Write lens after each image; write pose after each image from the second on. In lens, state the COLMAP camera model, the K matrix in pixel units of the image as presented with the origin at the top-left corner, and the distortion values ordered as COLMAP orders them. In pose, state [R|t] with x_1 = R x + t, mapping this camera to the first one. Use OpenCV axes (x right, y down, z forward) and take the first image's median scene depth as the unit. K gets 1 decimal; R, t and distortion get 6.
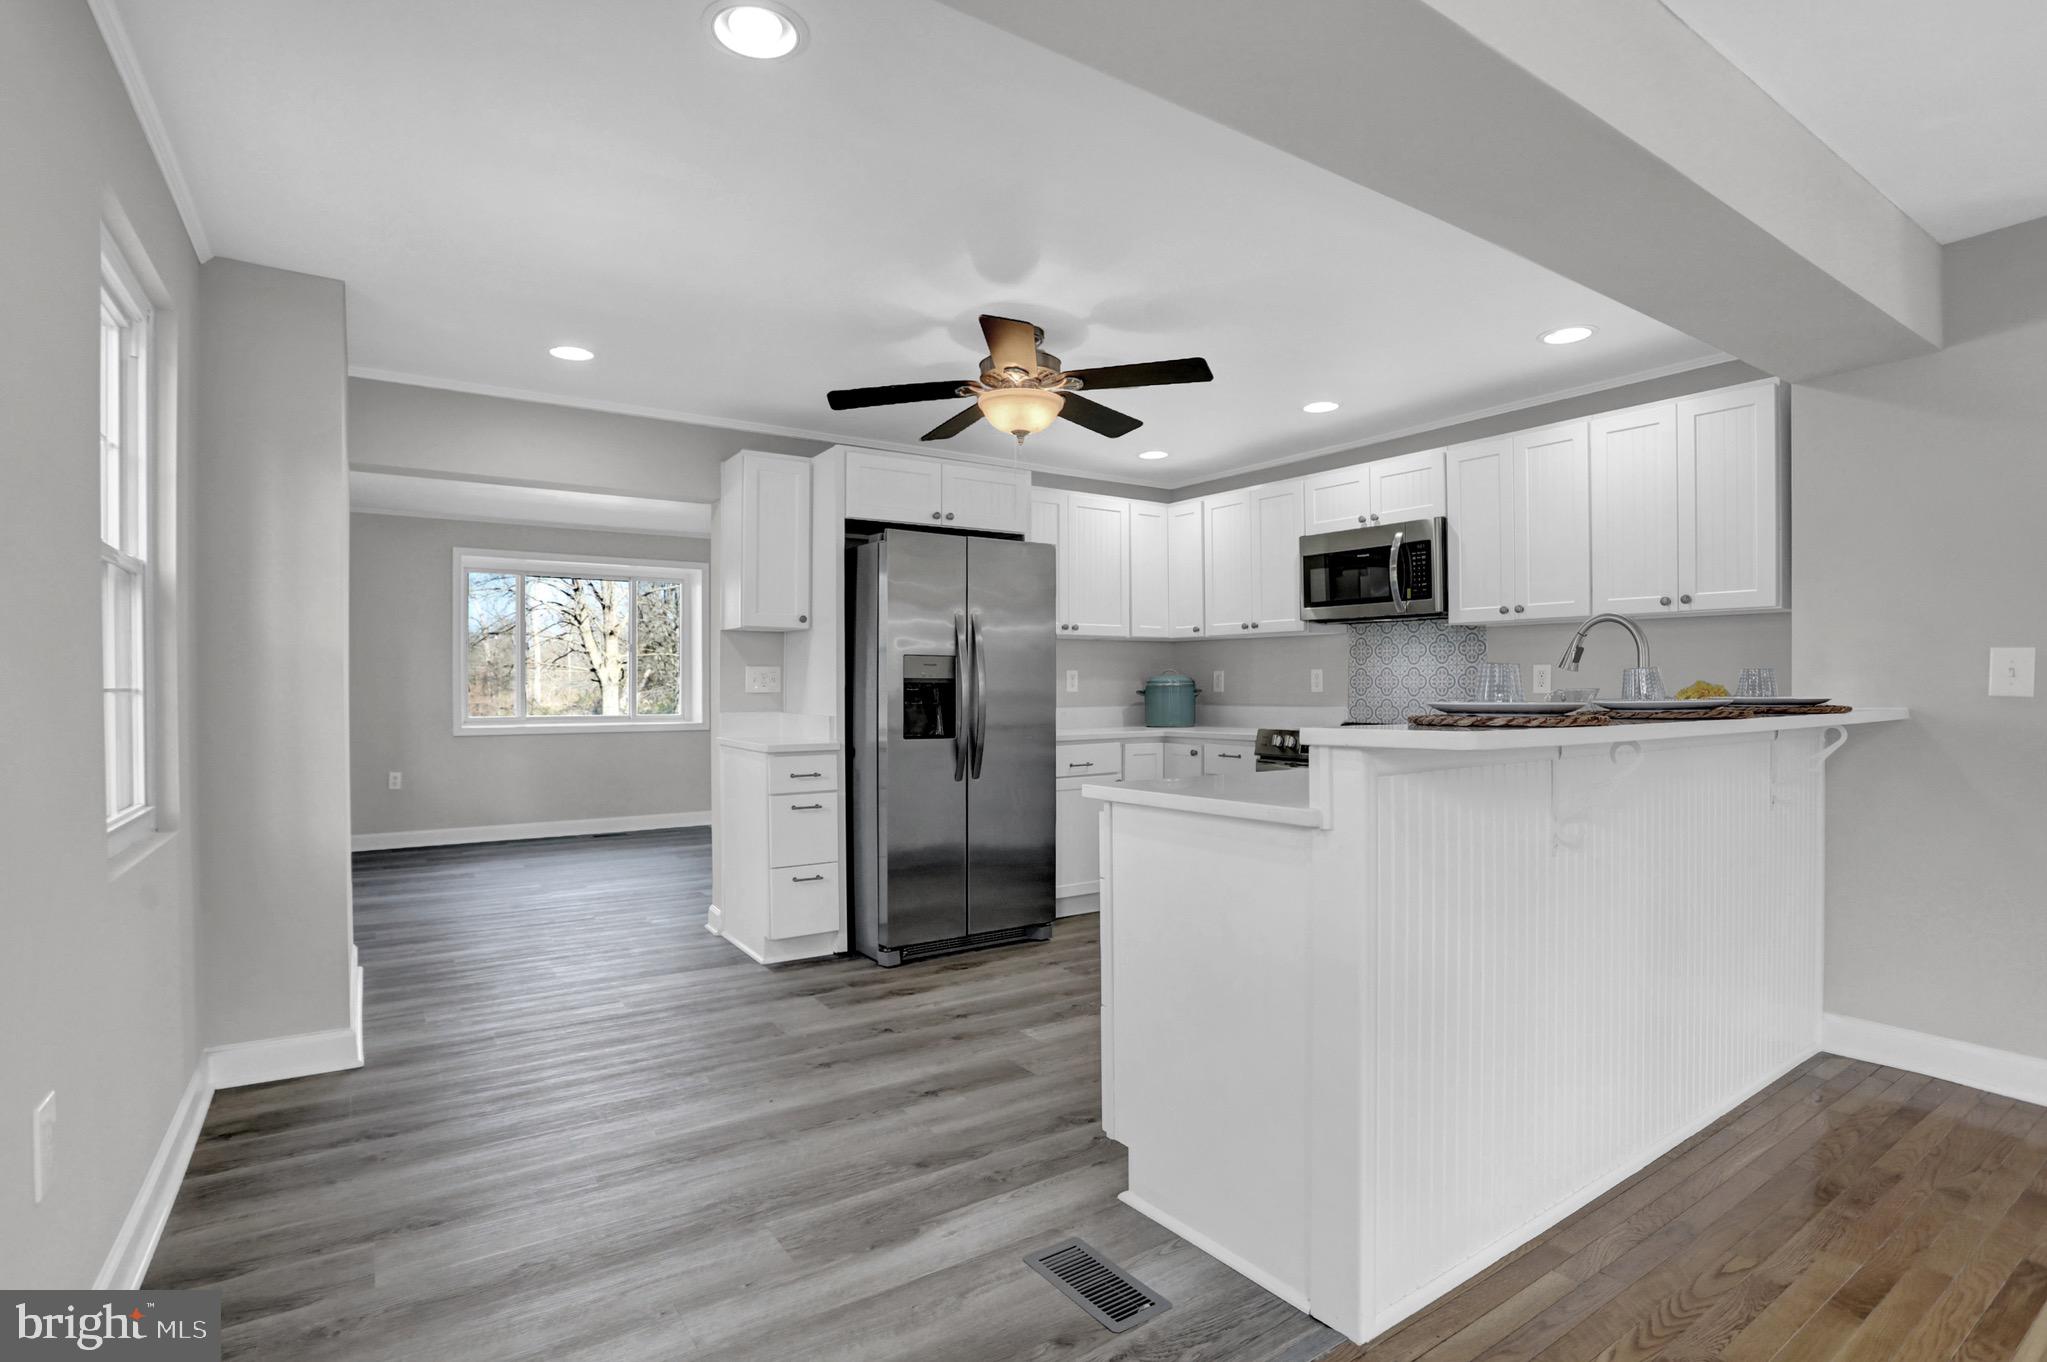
lens RADIAL K [[1017.0, 0, 1023.5], [0, 1017.0, 681.0], [0, 0, 1]] dist [-0.053676, 0.000101]
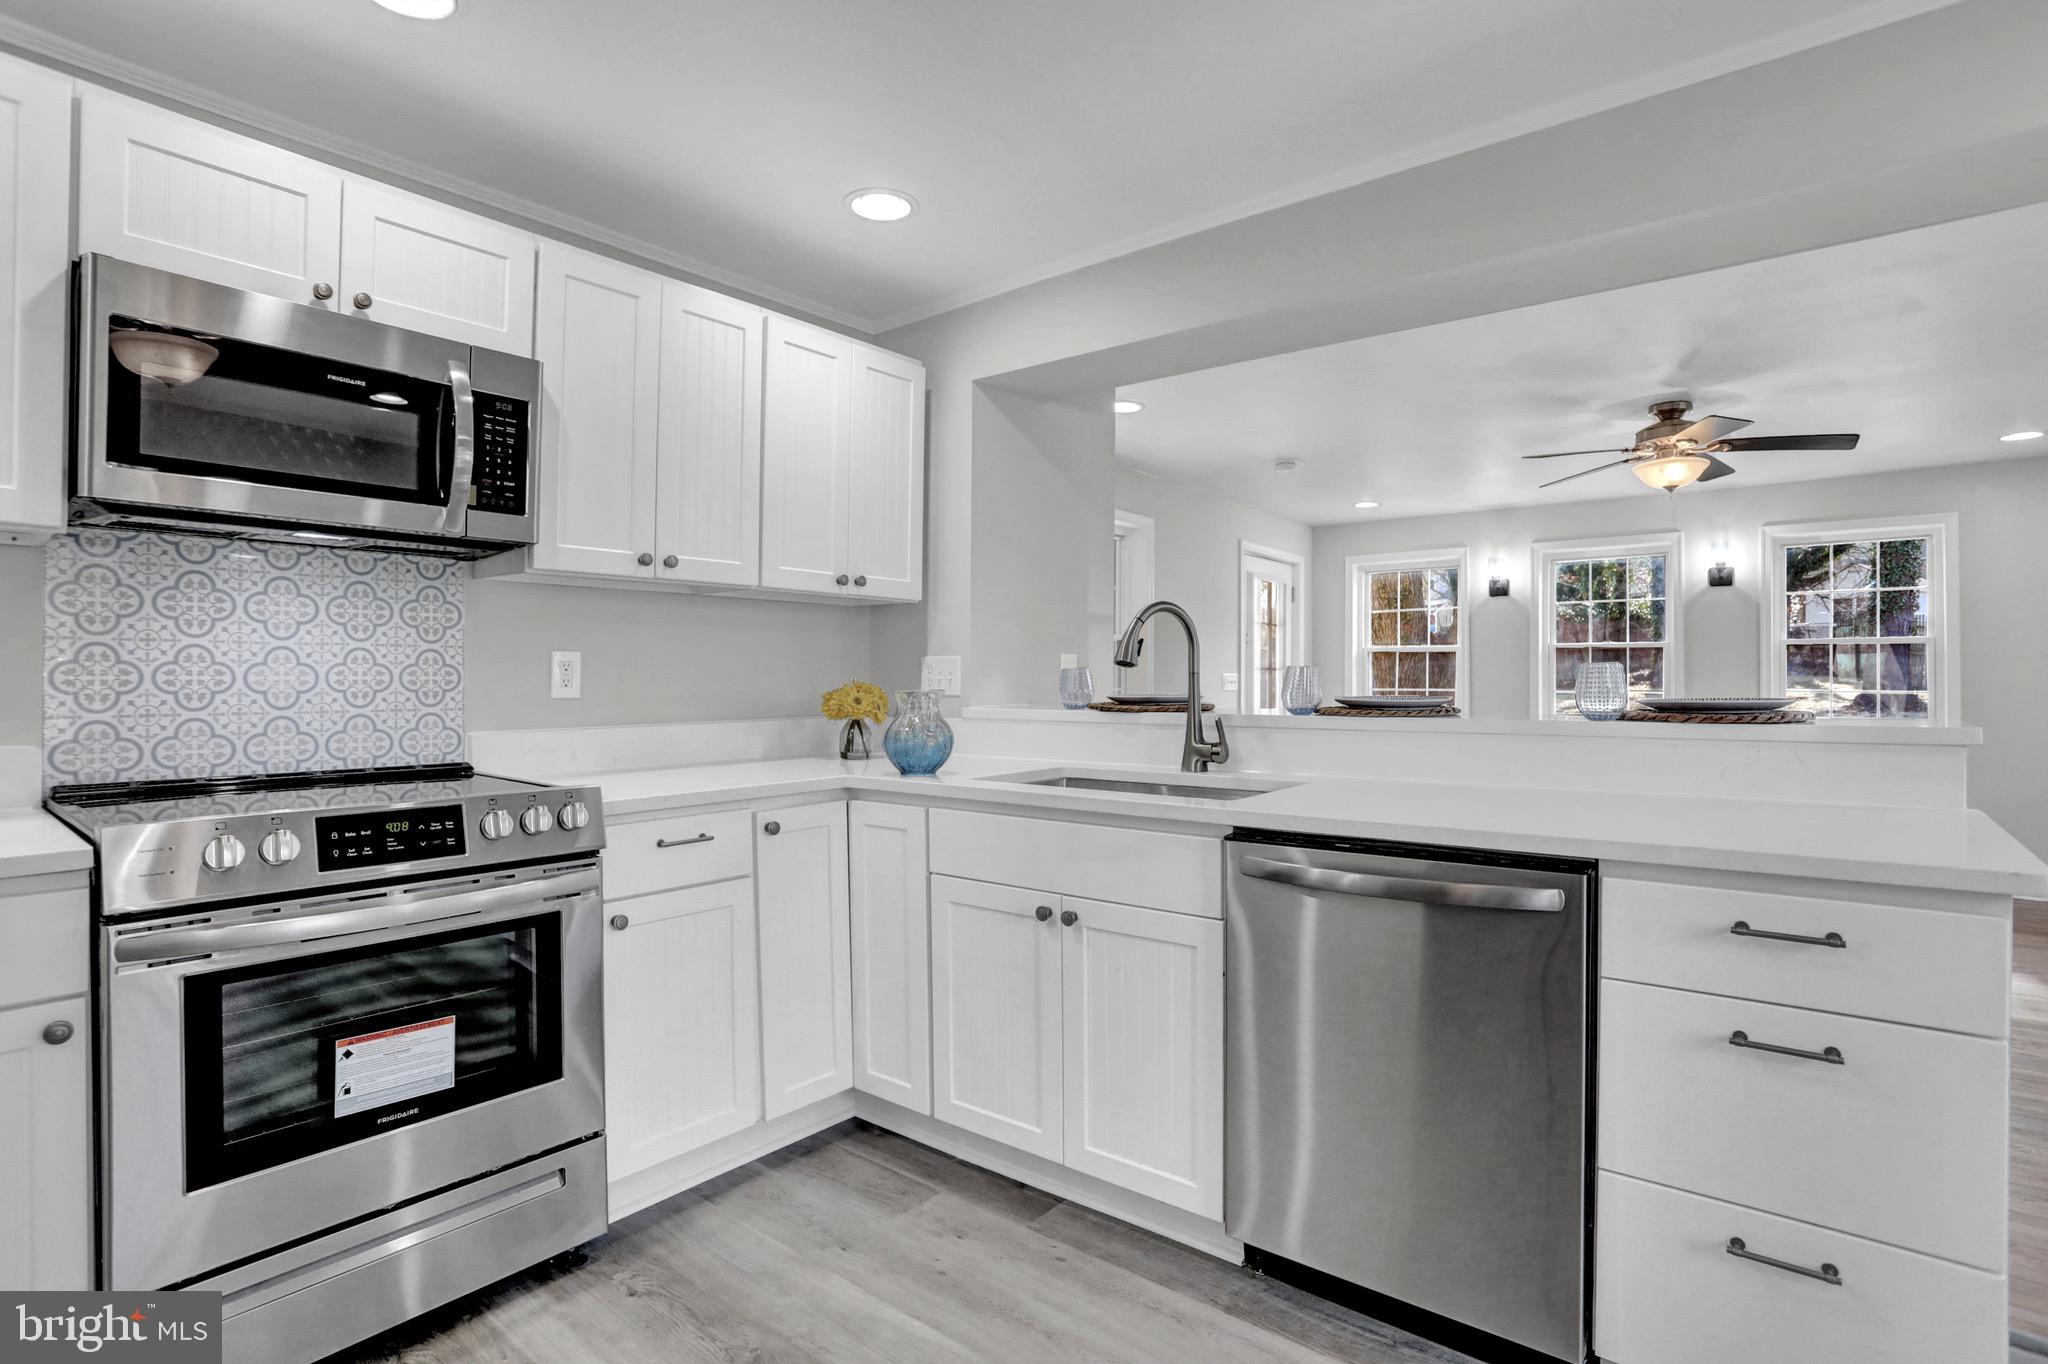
lens RADIAL K [[987.7, 0, 1018.1], [0, 987.7, 686.0], [0, 0, 1]] dist [-0.076044, 0.031529]
pose [[-0.280142, -0.003624, 0.959952, -0.175300], [-0.002386, 0.999992, 0.003078, 0.003138], [-0.959956, -0.001428, -0.280148, 1.157071]]
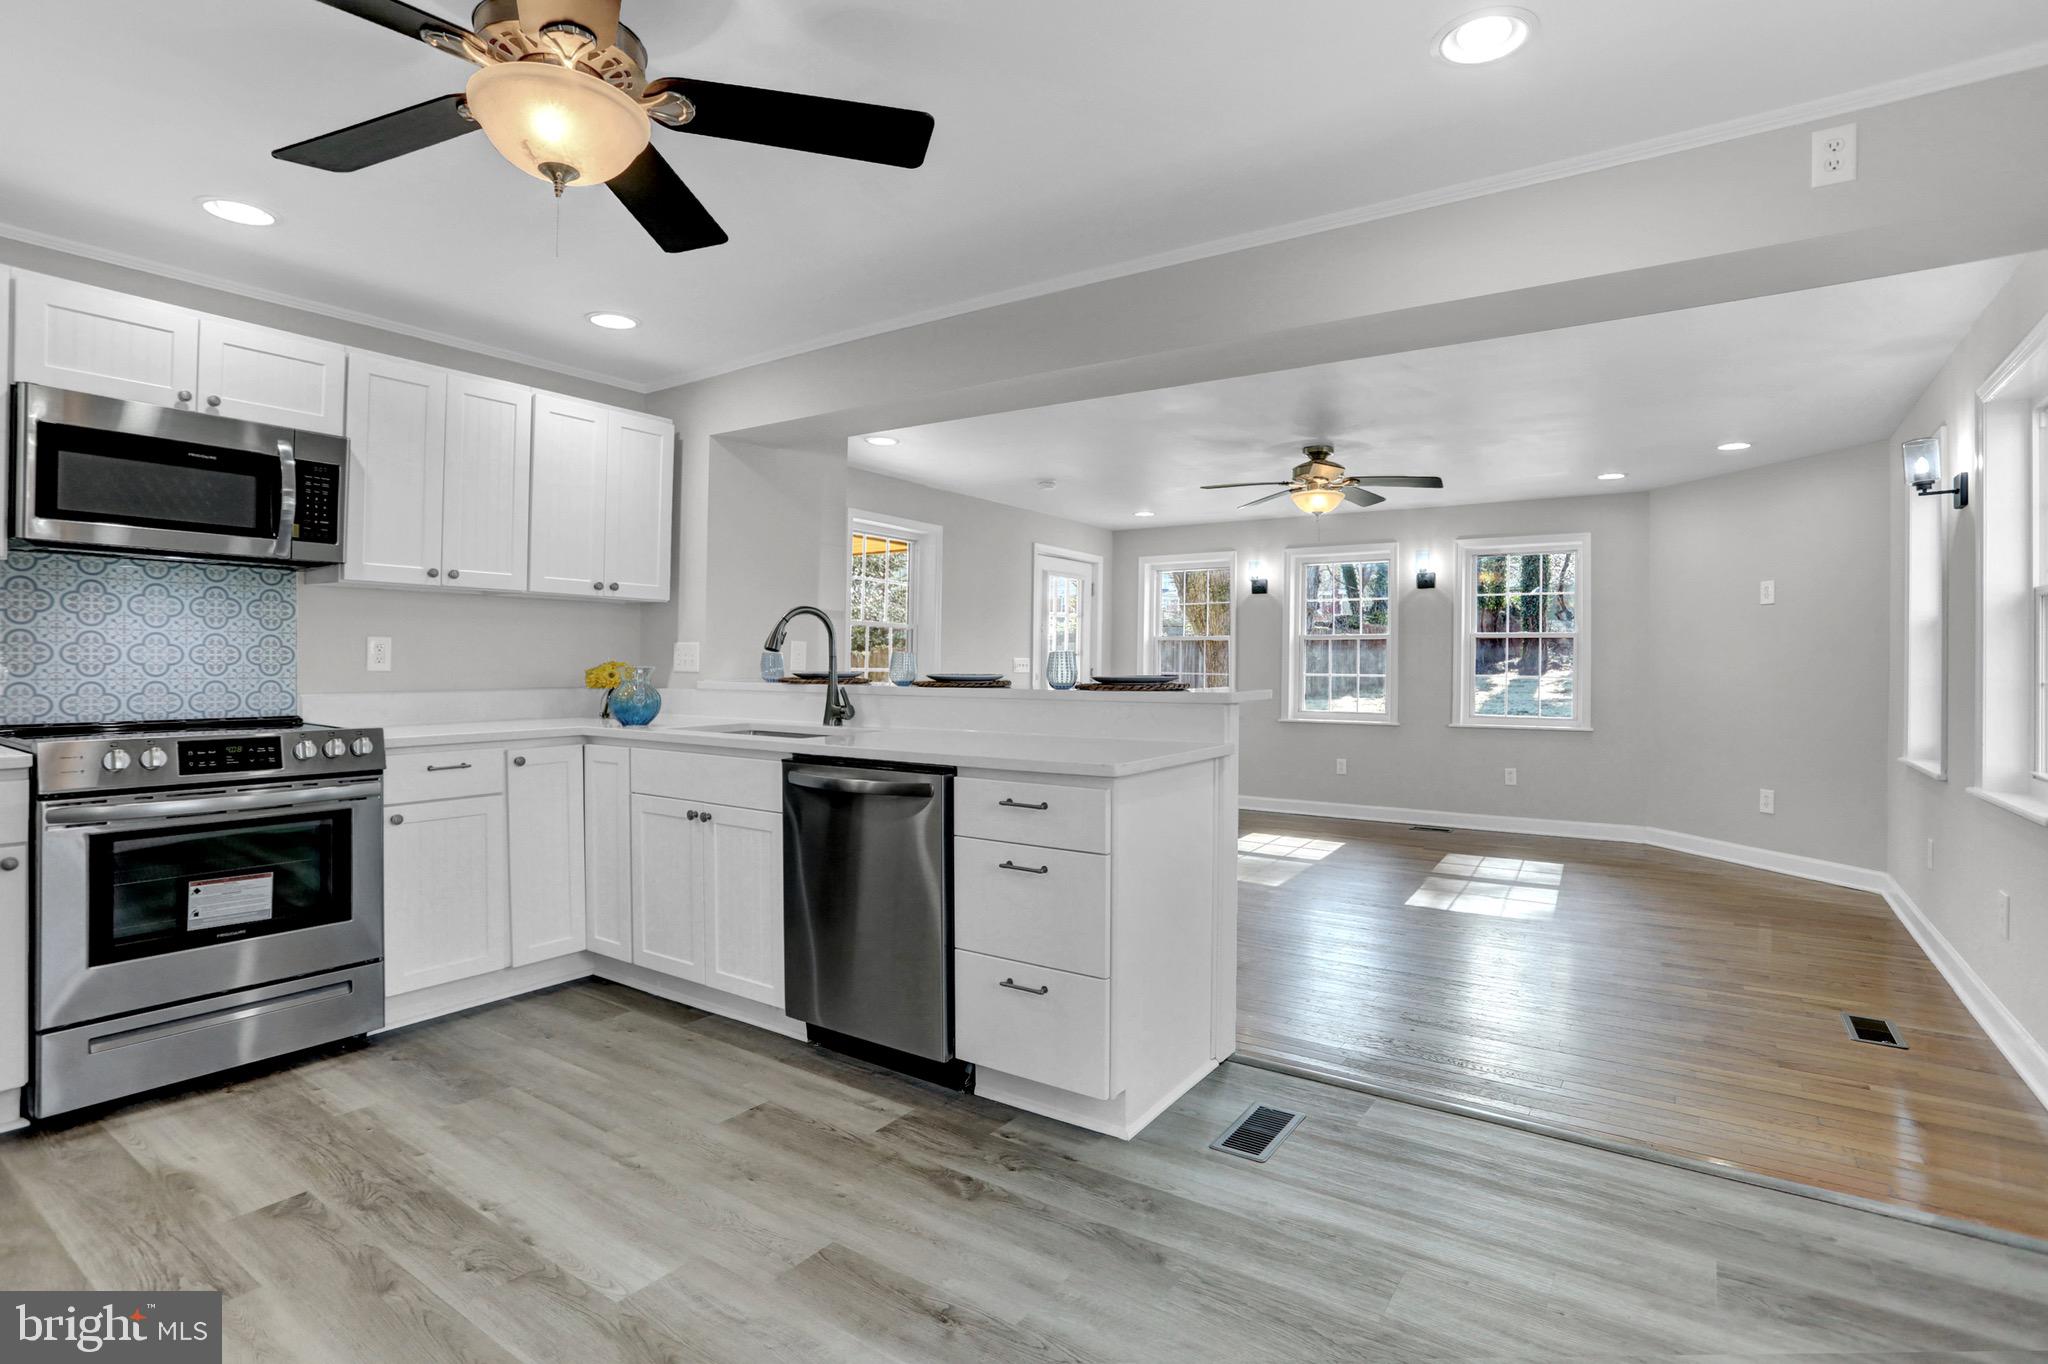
lens RADIAL K [[990.2, 0, 1040.1], [0, 990.2, 672.5], [0, 0, 1]] dist [-0.065474, 0.023922]
pose [[-0.364493, -0.007840, 0.931173, -0.572265], [-0.009583, 0.999943, 0.004668, 0.005813], [-0.931157, -0.007222, -0.364548, 0.998813]]
